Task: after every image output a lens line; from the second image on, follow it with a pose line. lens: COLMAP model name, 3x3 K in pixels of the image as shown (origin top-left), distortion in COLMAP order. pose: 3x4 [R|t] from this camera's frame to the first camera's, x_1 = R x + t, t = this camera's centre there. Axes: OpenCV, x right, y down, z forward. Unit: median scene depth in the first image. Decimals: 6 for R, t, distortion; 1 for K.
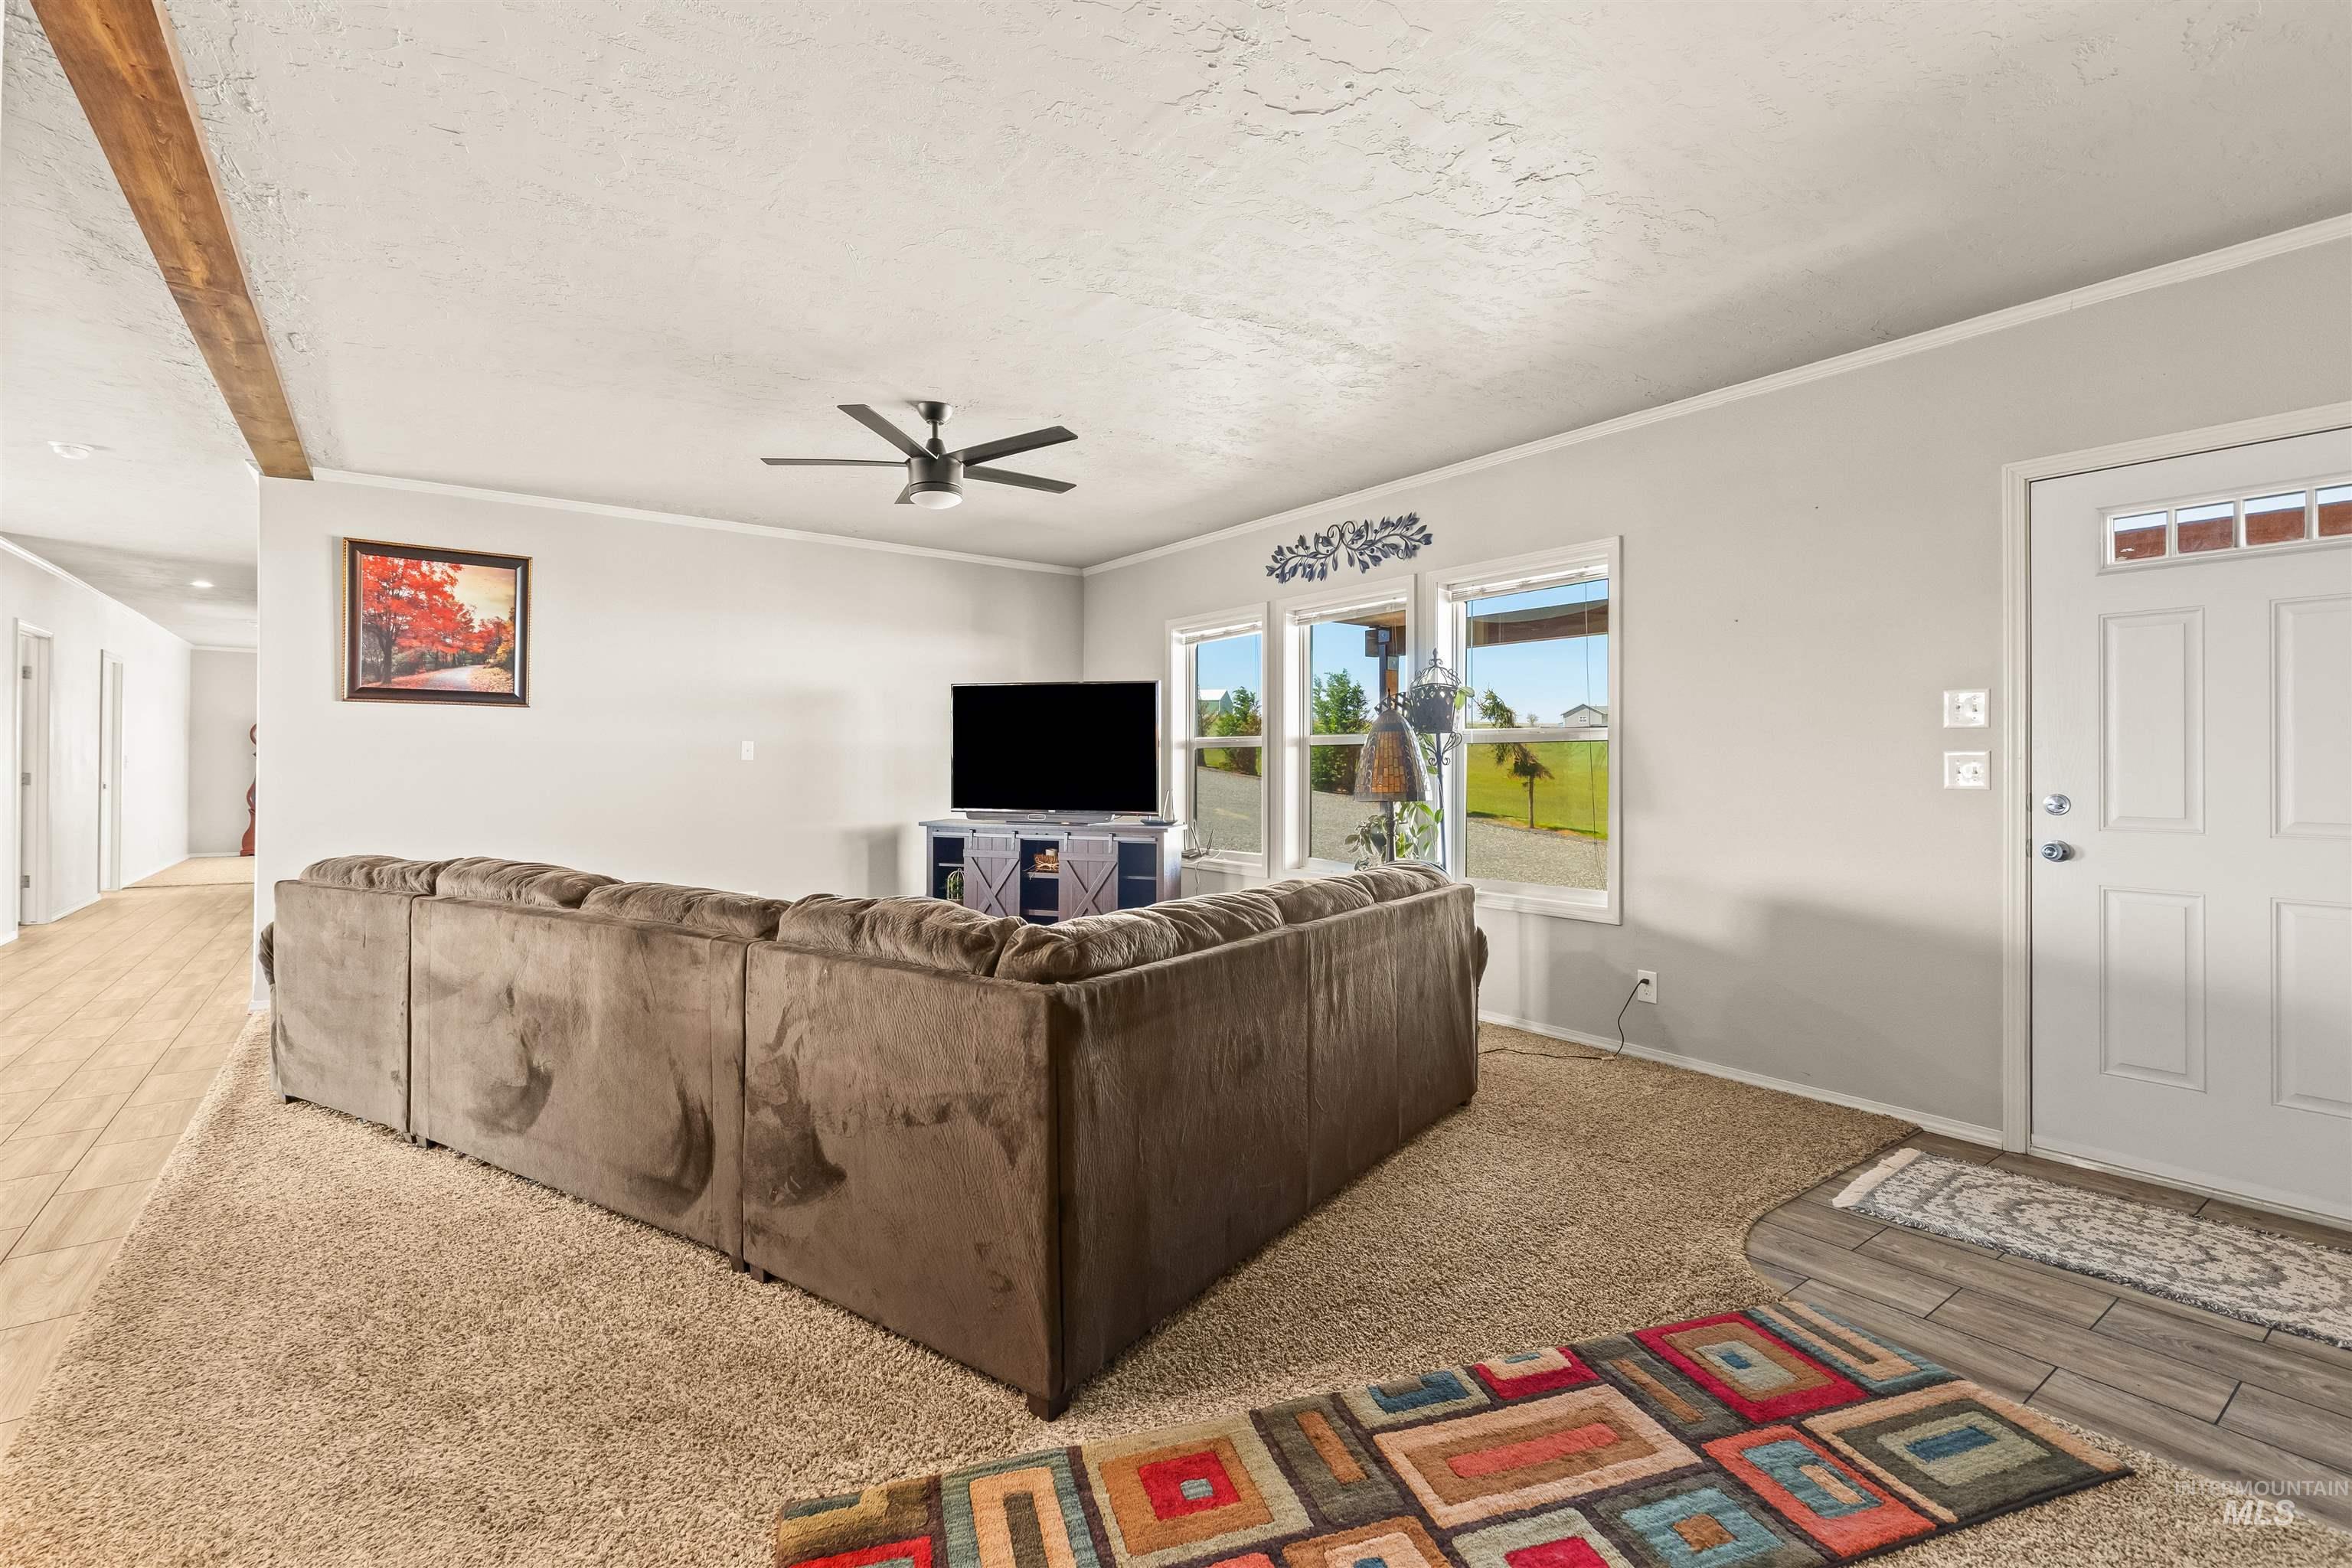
lens RADIAL K [[1056.9, 0, 1206.5], [0, 1056.9, 763.7], [0, 0, 1]] dist [-0.002078, 0.000576]
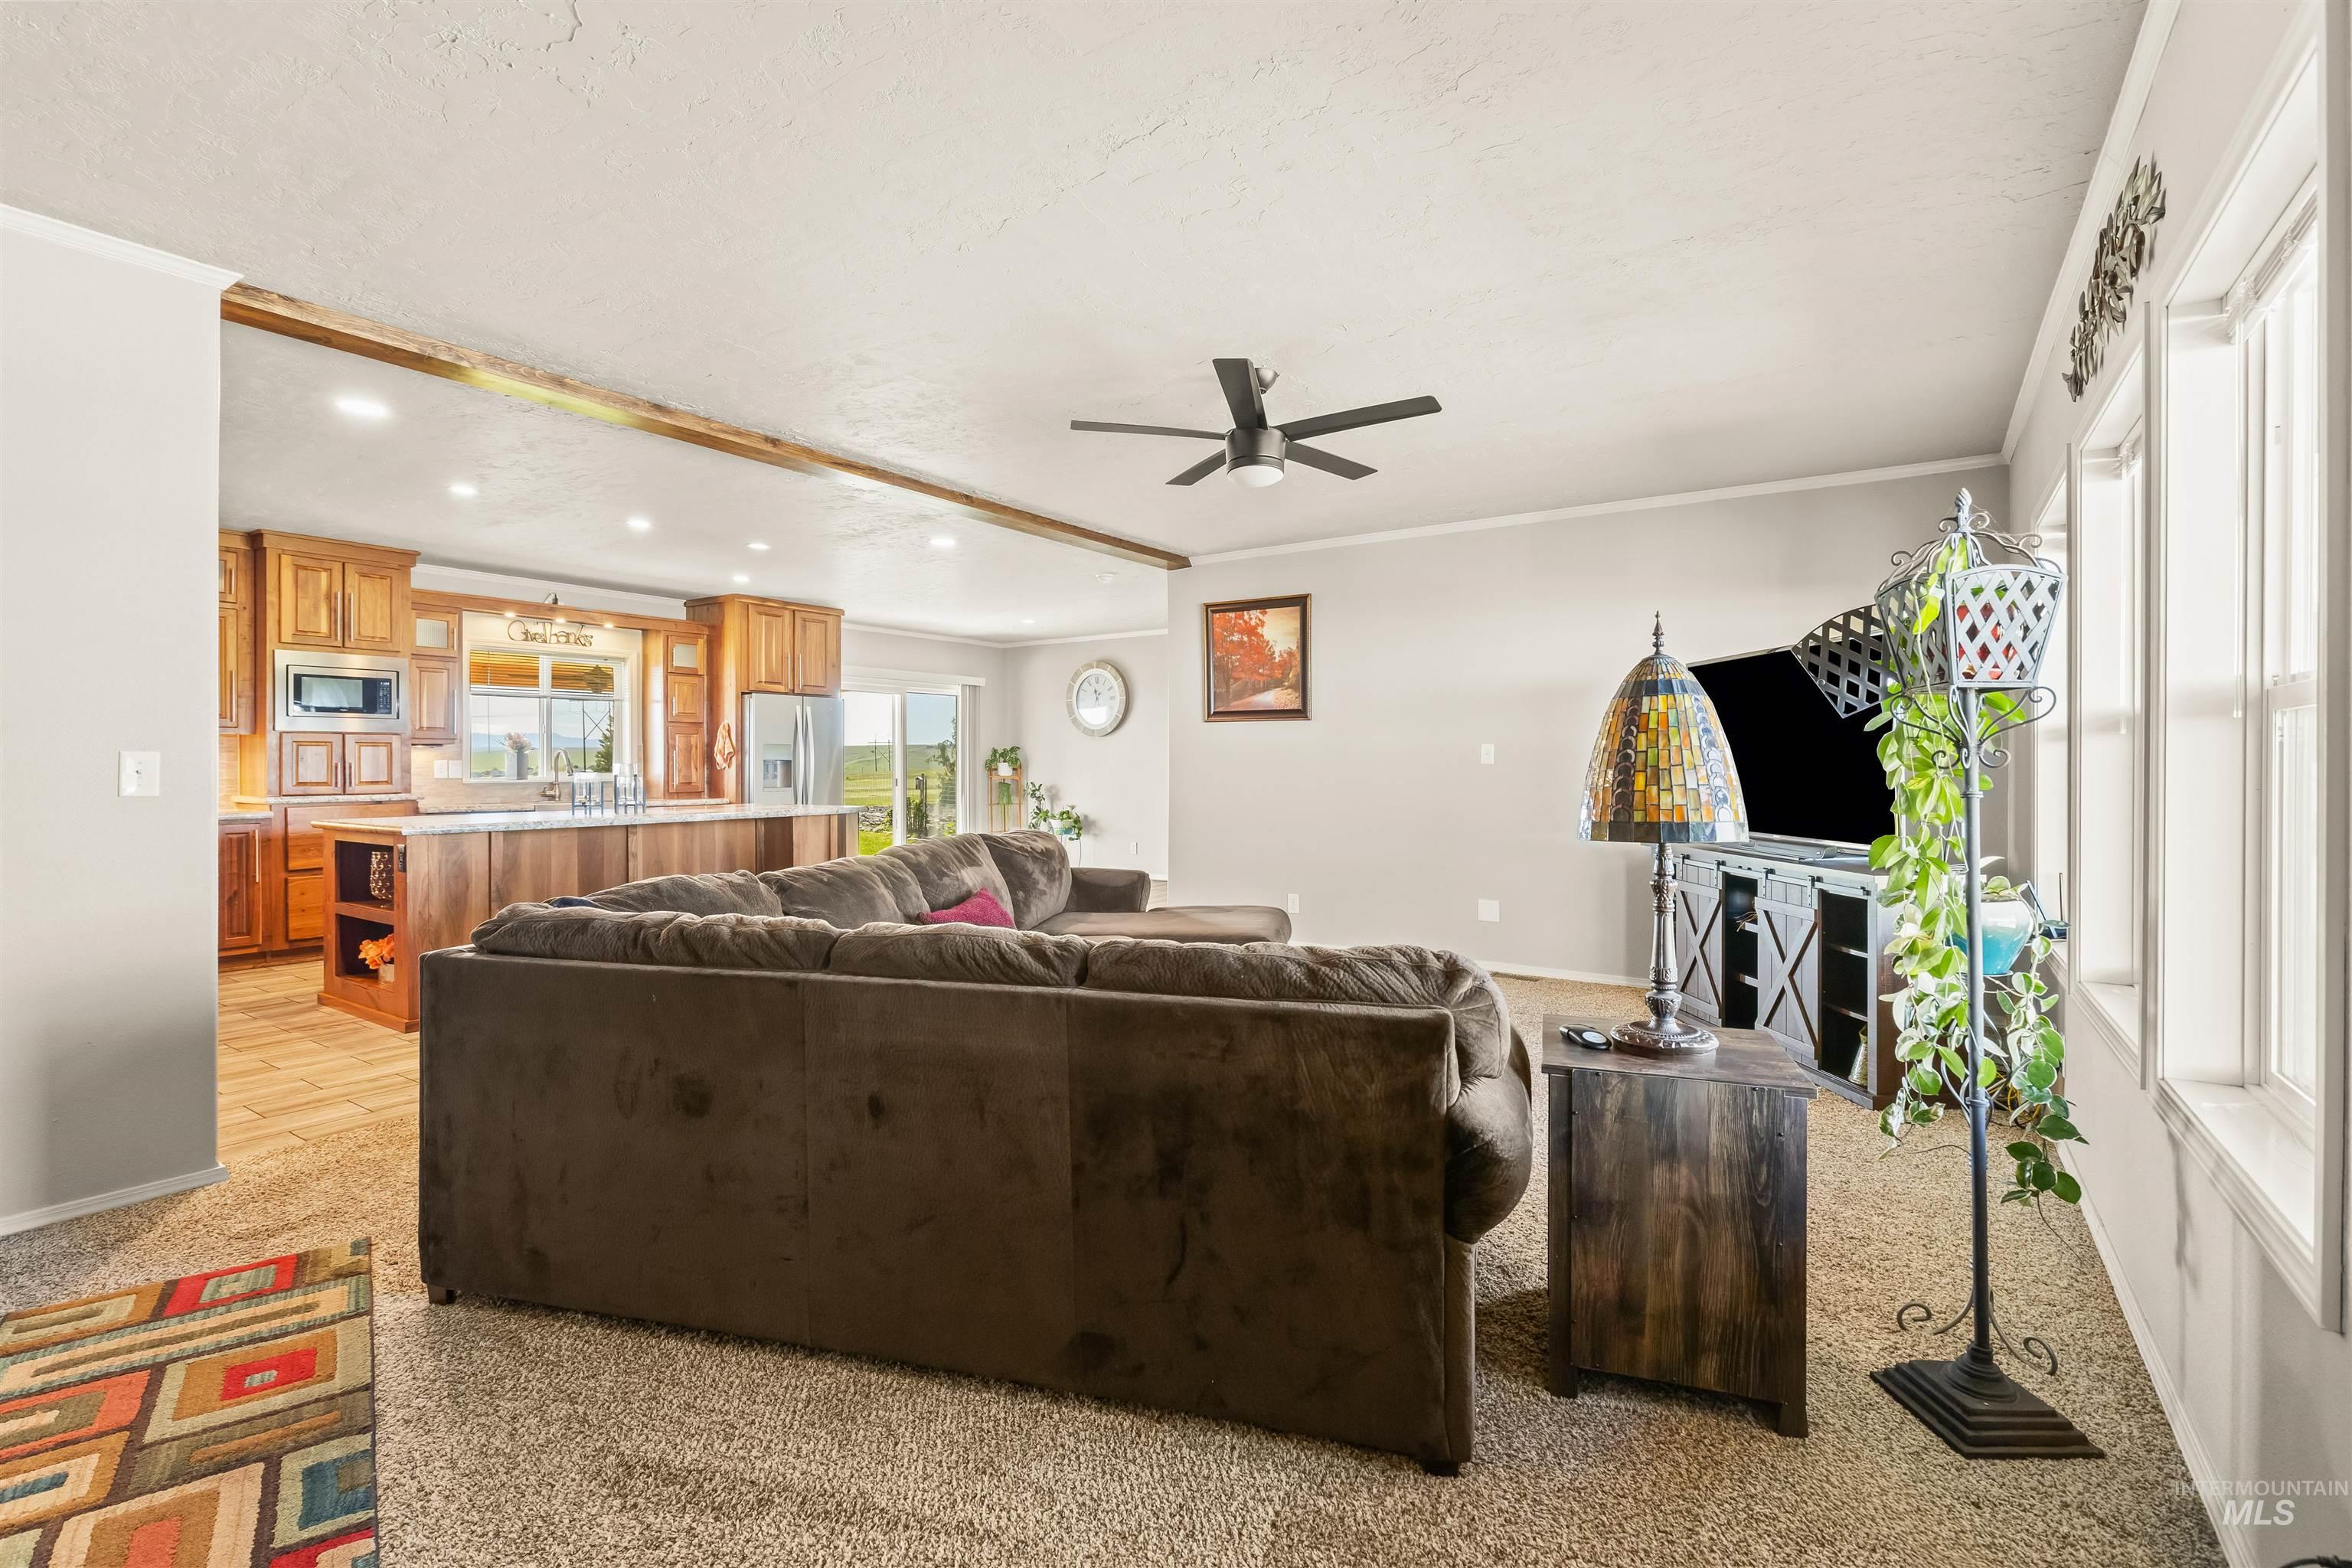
lens RADIAL K [[1056.9, 0, 1188.0], [0, 1056.9, 765.3], [0, 0, 1]] dist [-0.002078, 0.000576]
pose [[0.327084, -0.001422, -0.944994, 0.452208], [-0.001930, 0.999996, -0.002172, 0.000219], [0.944993, 0.002534, 0.327080, 0.497702]]
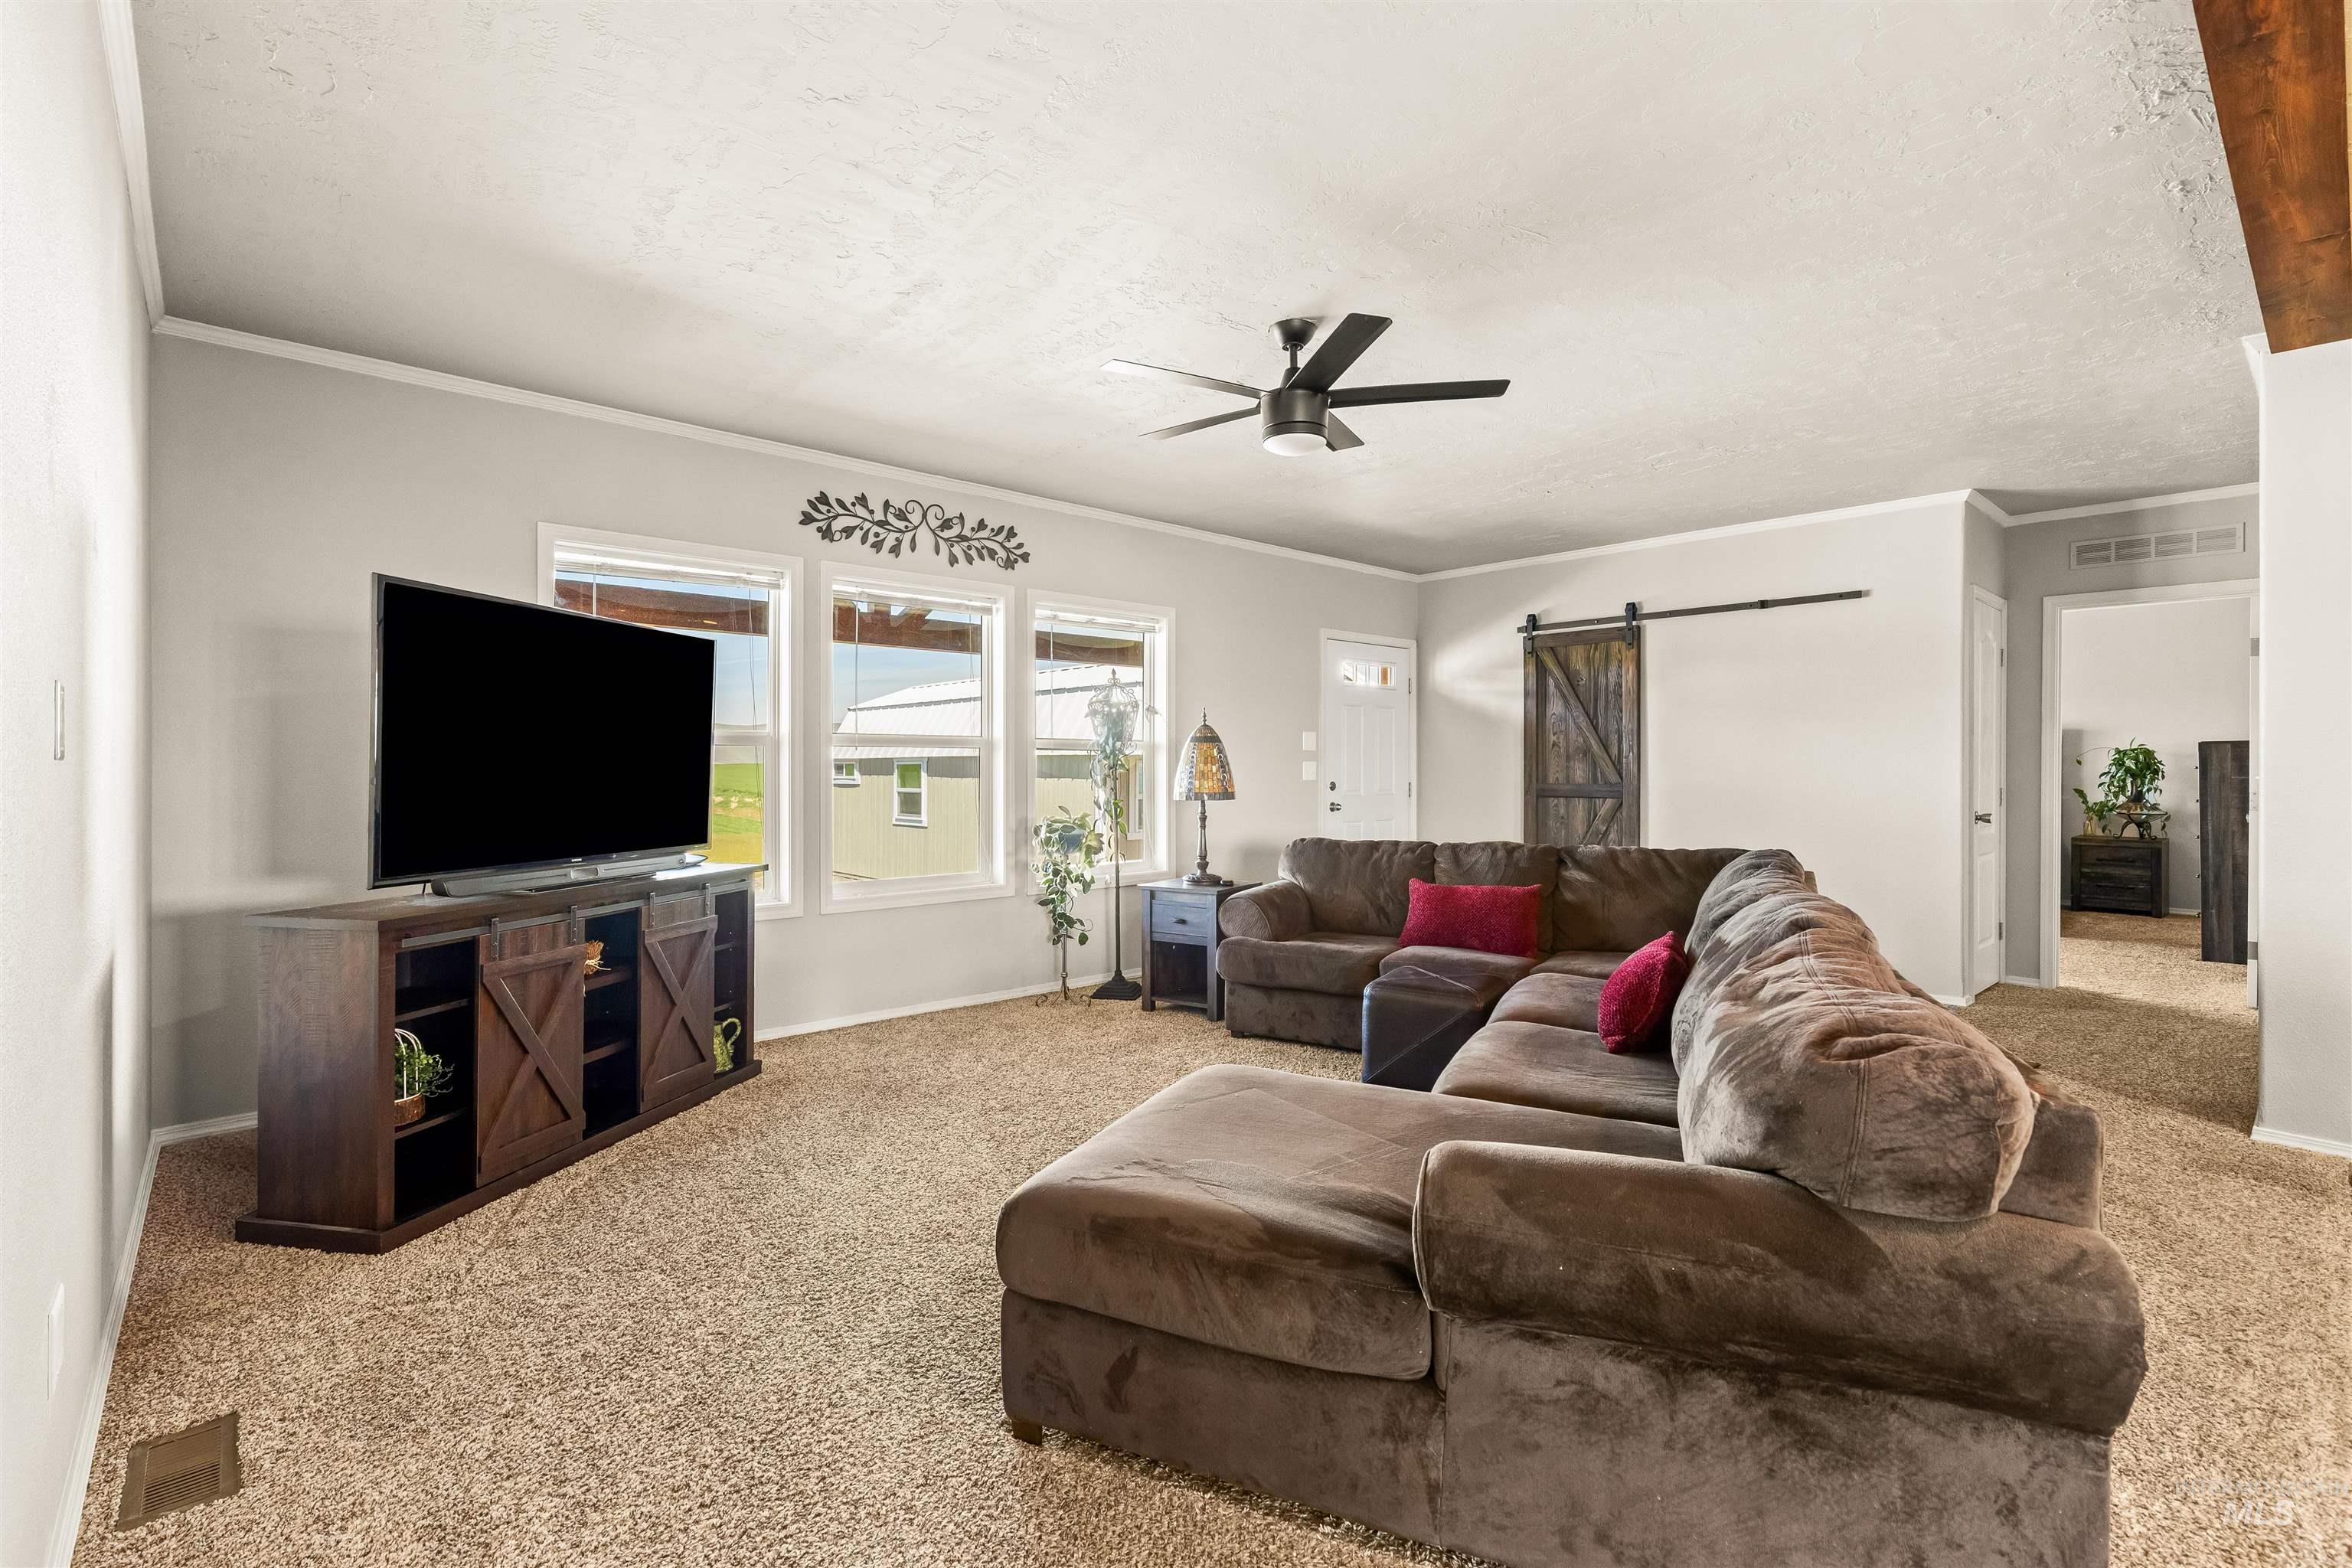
lens RADIAL K [[1056.9, 0, 1160.5], [0, 1056.9, 755.8], [0, 0, 1]] dist [-0.002078, 0.000576]
pose [[-0.070958, 0.010074, 0.997428, -0.803132], [0.000482, 0.999949, -0.010065, -0.003519], [-0.997479, -0.000234, -0.070959, 0.890540]]
